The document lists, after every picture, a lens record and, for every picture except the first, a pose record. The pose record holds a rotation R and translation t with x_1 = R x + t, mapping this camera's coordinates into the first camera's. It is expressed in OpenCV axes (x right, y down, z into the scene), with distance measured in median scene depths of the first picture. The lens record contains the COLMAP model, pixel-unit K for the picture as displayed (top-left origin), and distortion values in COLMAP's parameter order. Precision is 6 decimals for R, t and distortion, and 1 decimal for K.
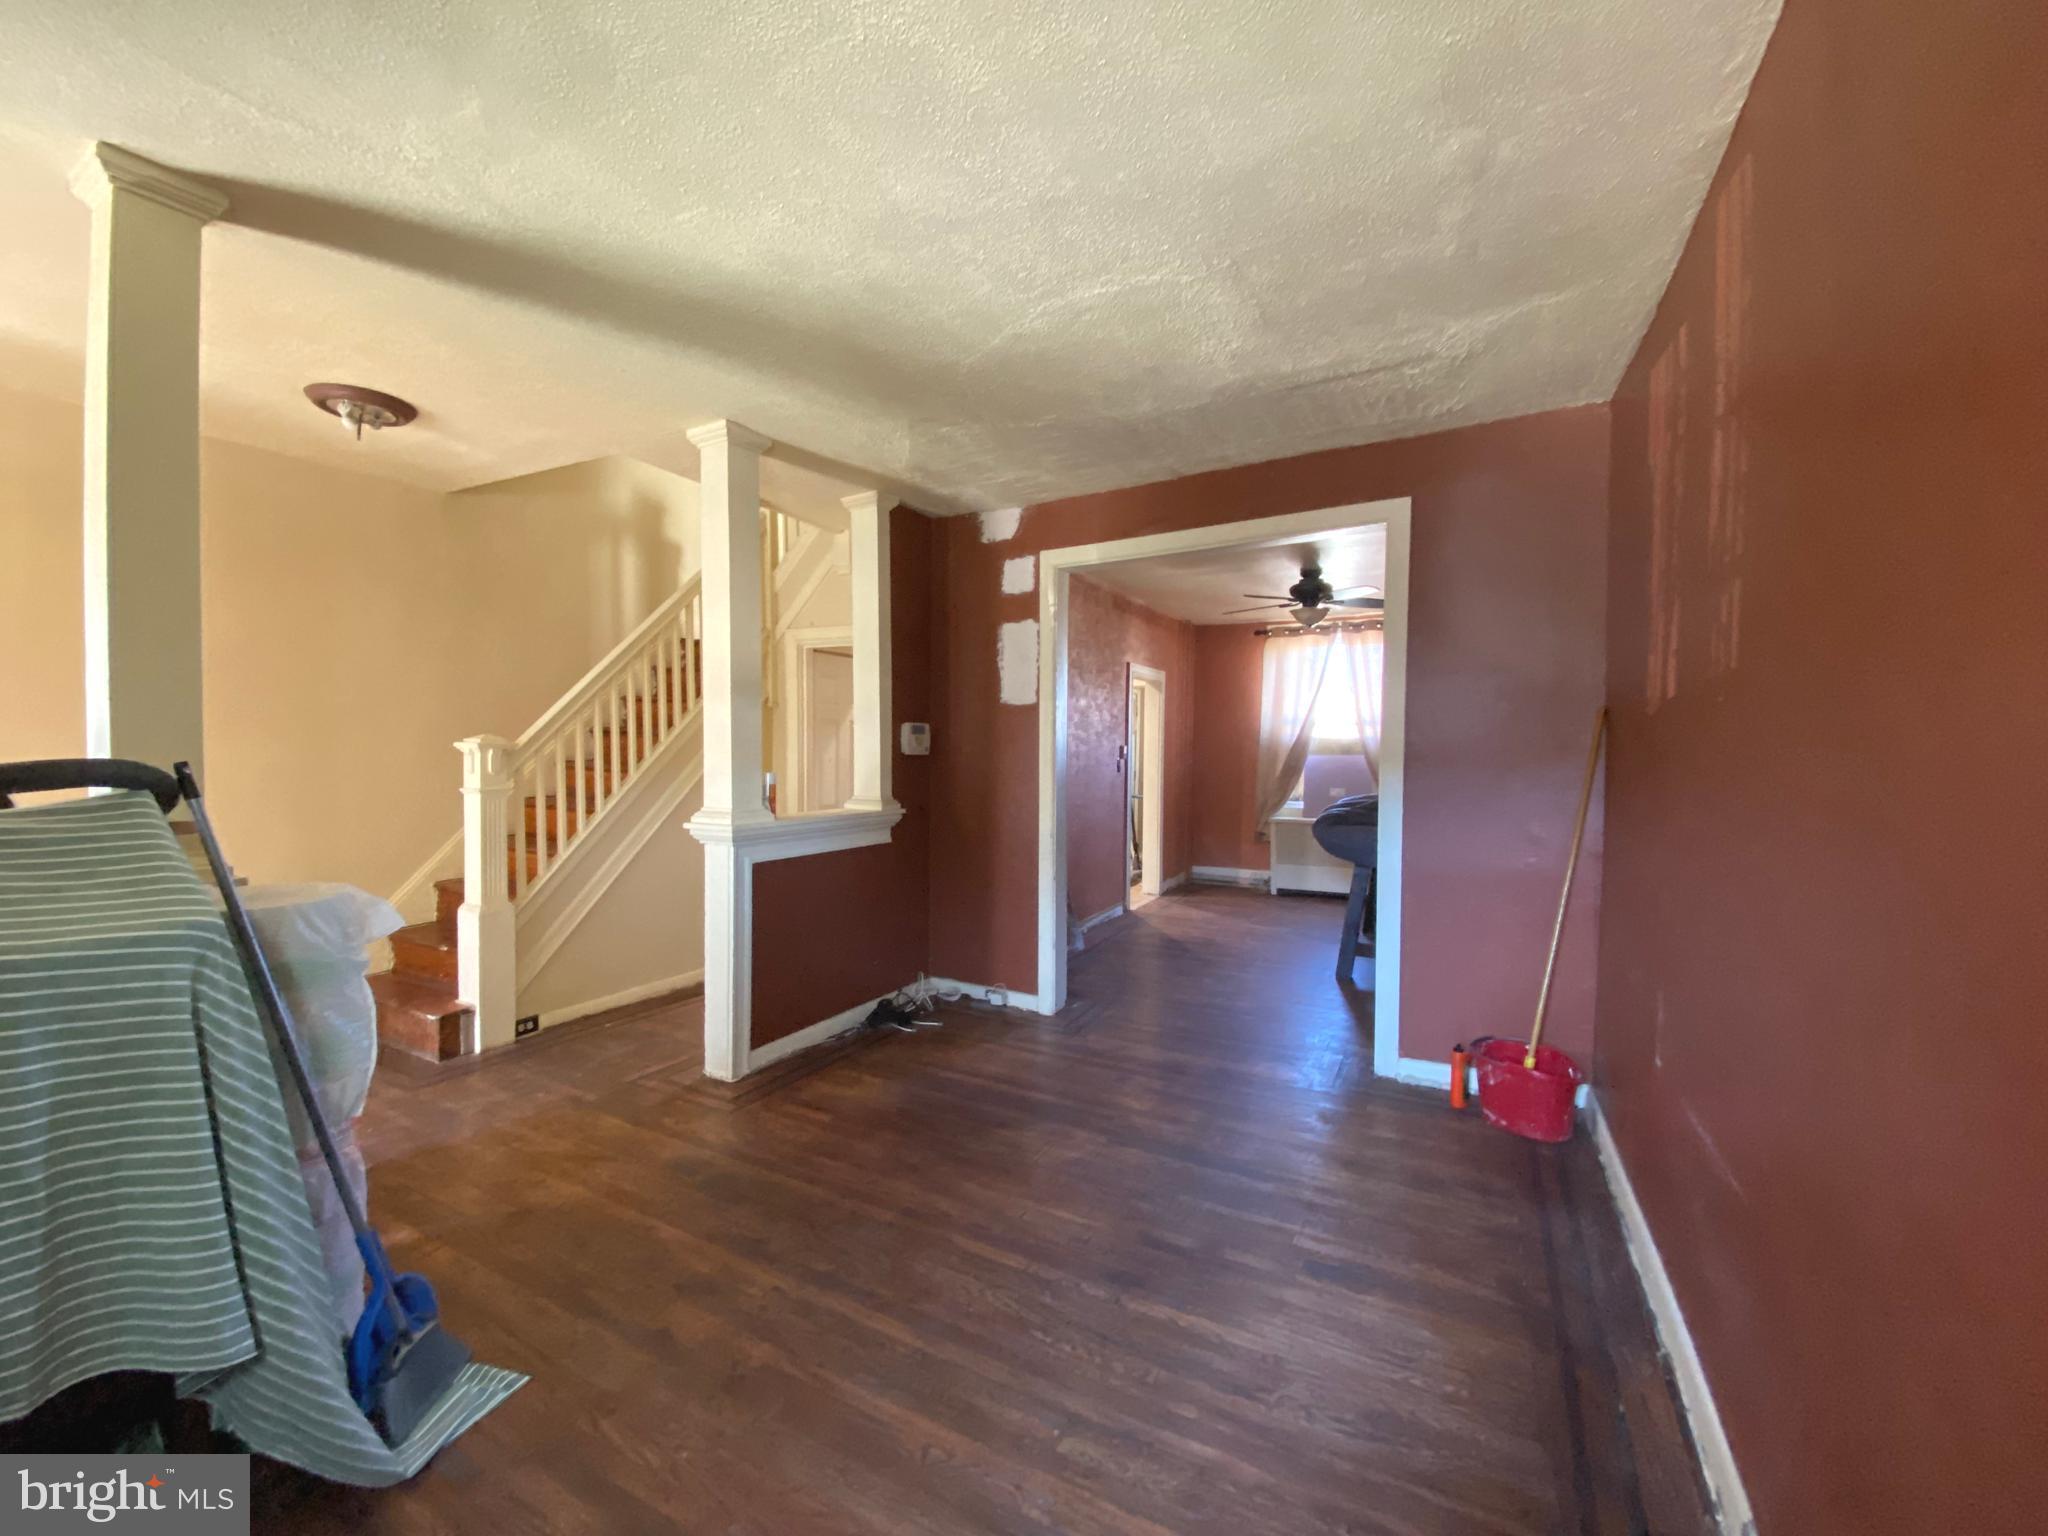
lens RADIAL K [[829.2, 0, 1025.4], [0, 829.2, 770.7], [0, 0, 1]] dist [0.007591, -0.013046]
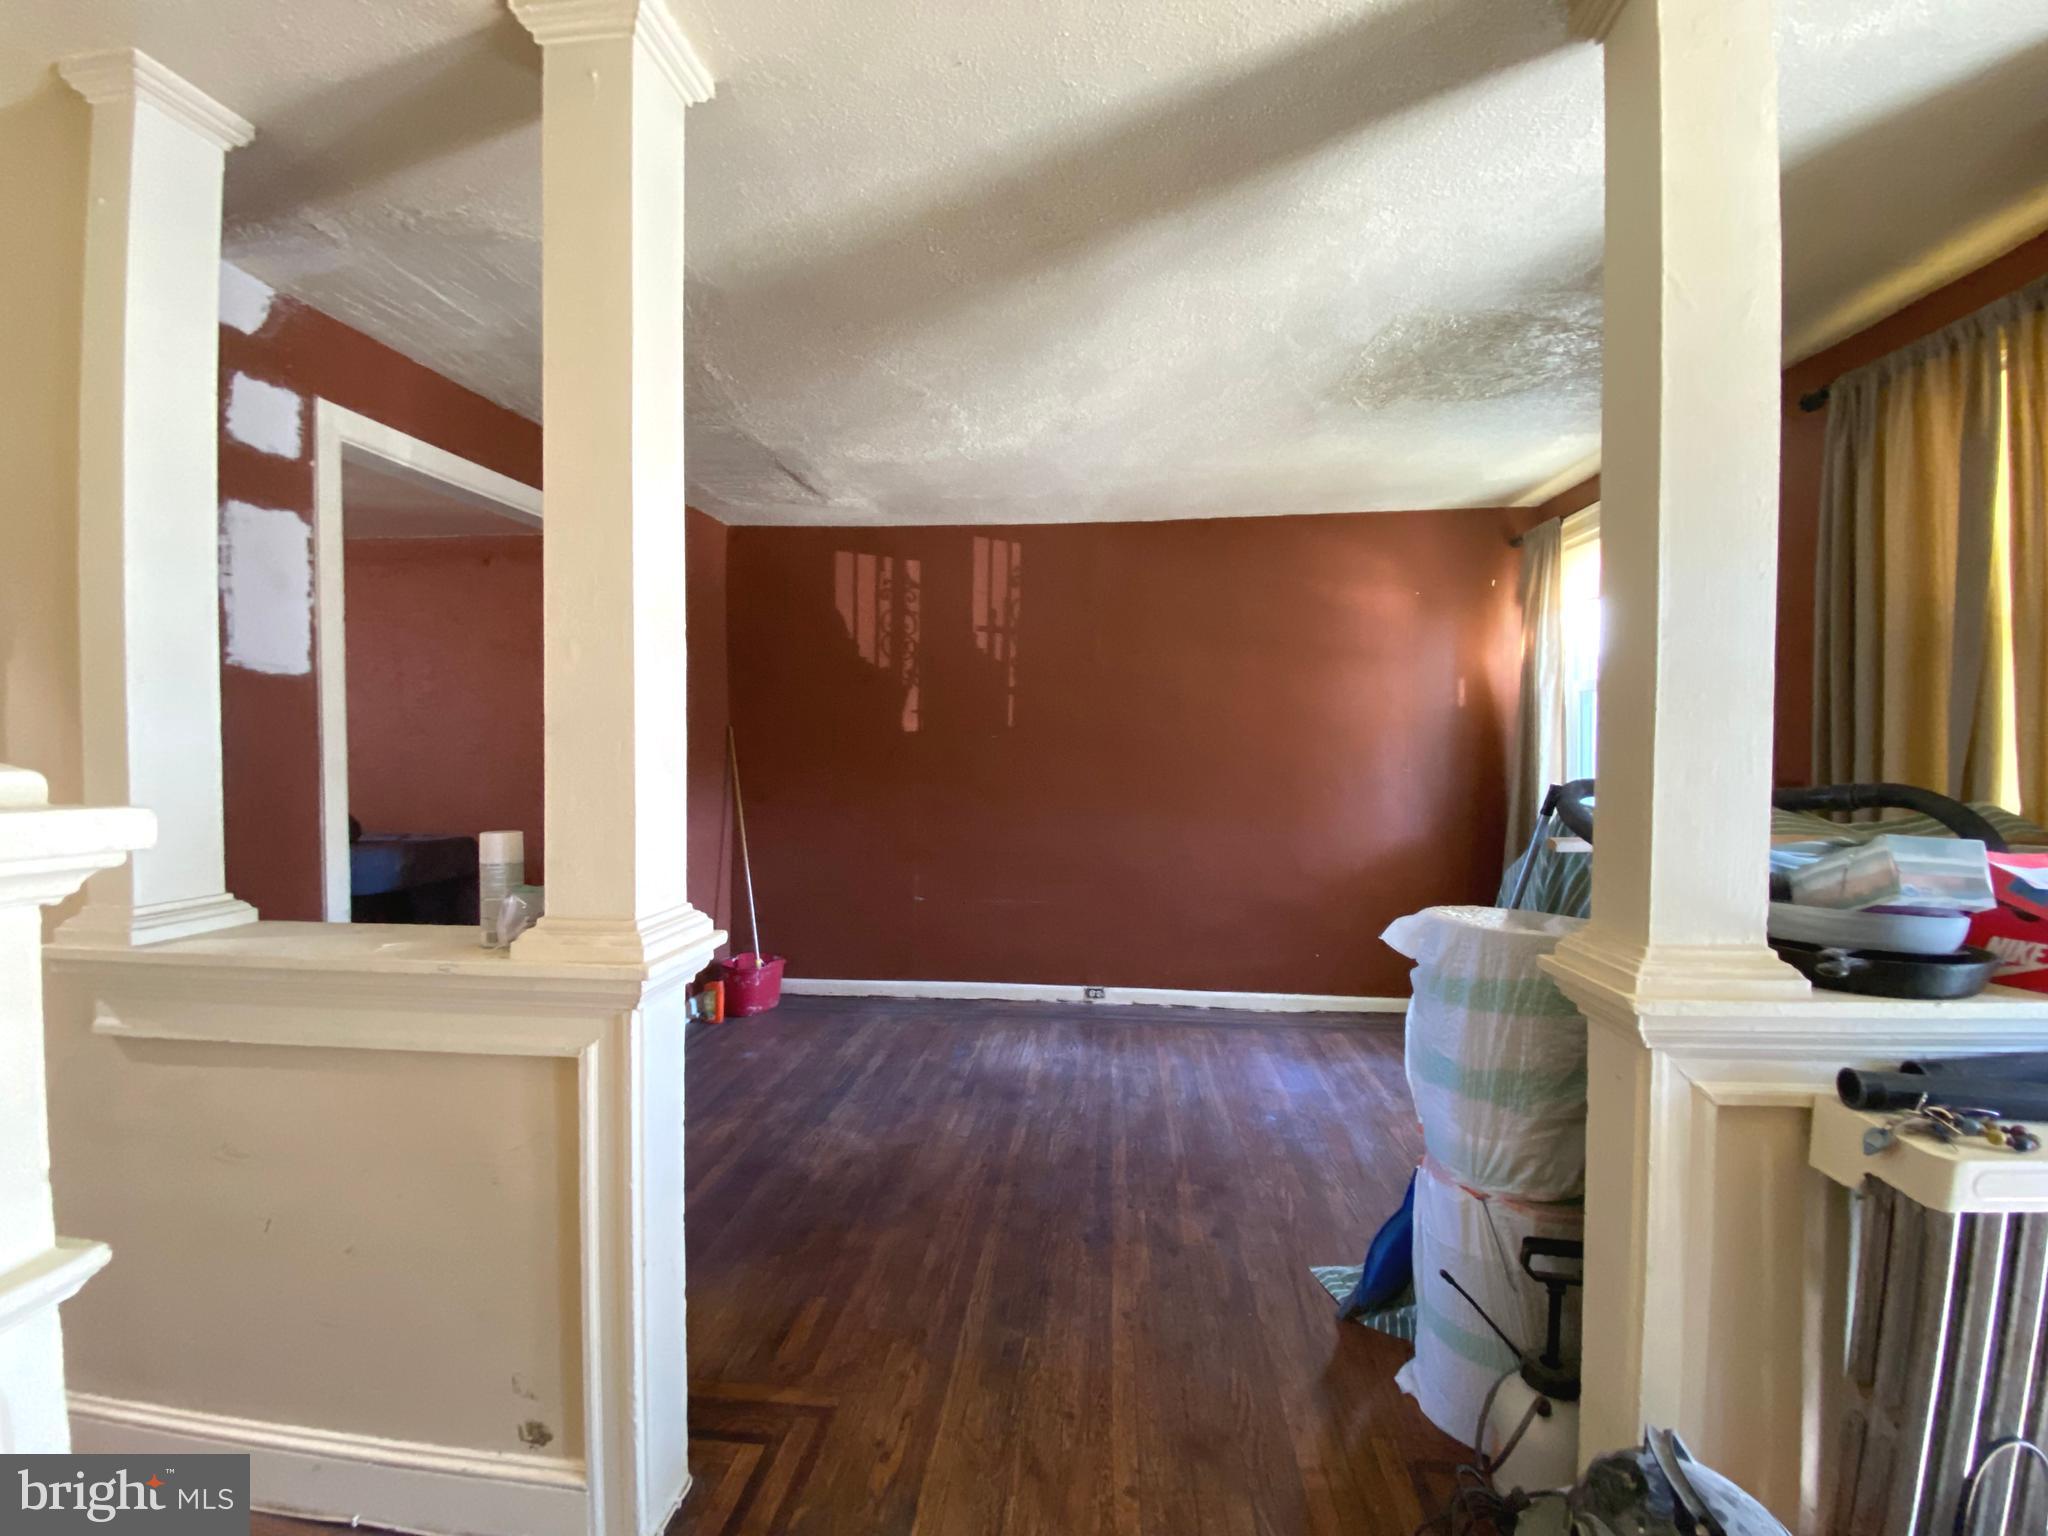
lens RADIAL K [[829.2, 0, 1020.3], [0, 829.2, 760.7], [0, 0, 1]] dist [0.007591, -0.013046]
pose [[-0.378046, -0.019987, 0.925571, -0.657813], [0.017153, 0.999444, 0.028589, -0.032310], [-0.925628, 0.026684, -0.377493, 0.773509]]
